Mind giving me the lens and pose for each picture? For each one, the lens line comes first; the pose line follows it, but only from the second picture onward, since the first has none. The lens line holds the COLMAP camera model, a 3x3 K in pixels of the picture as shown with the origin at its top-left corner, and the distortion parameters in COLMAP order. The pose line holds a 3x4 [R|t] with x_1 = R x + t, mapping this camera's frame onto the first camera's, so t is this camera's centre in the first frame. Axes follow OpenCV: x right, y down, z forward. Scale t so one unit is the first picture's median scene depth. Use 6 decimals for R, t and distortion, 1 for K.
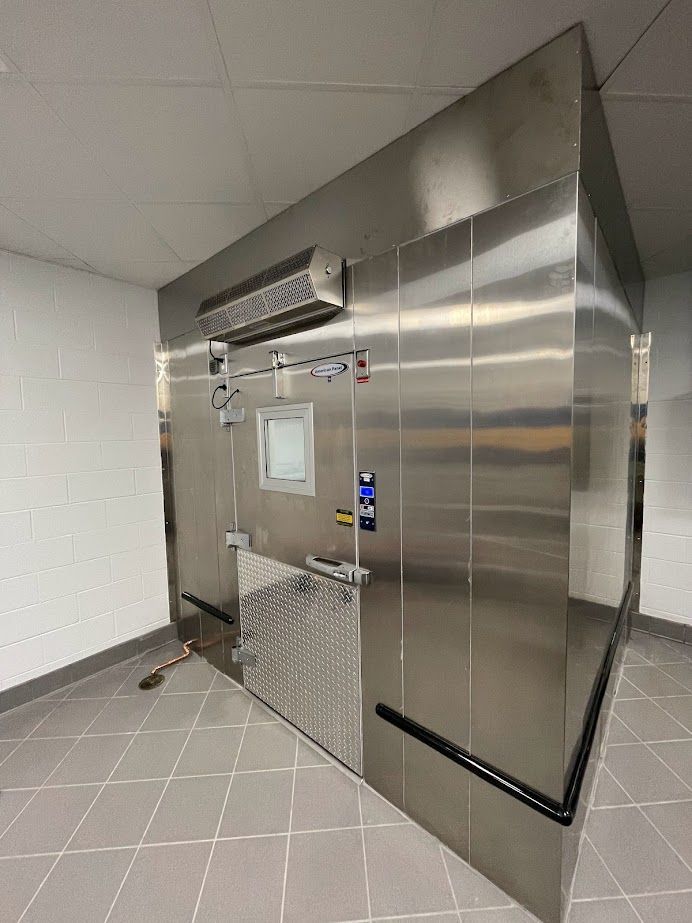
lens RADIAL K [[375.1, 0, 346.0], [0, 375.1, 461.5], [0, 0, 1]] dist [-0.000450, -0.000079]
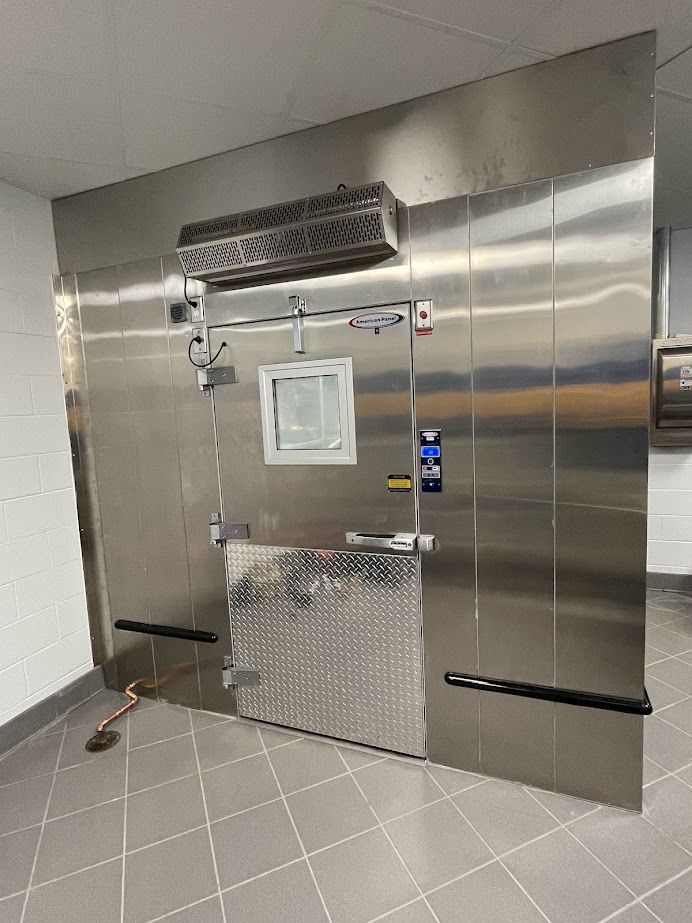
lens RADIAL K [[494.5, 0, 346.0], [0, 494.5, 461.5], [0, 0, 1]] dist [0.001574, -0.000902]
pose [[0.942229, -0.060509, 0.329459, -0.474309], [0.053285, 0.998100, 0.030922, 0.047663], [-0.330704, -0.011581, 0.943663, -0.089330]]
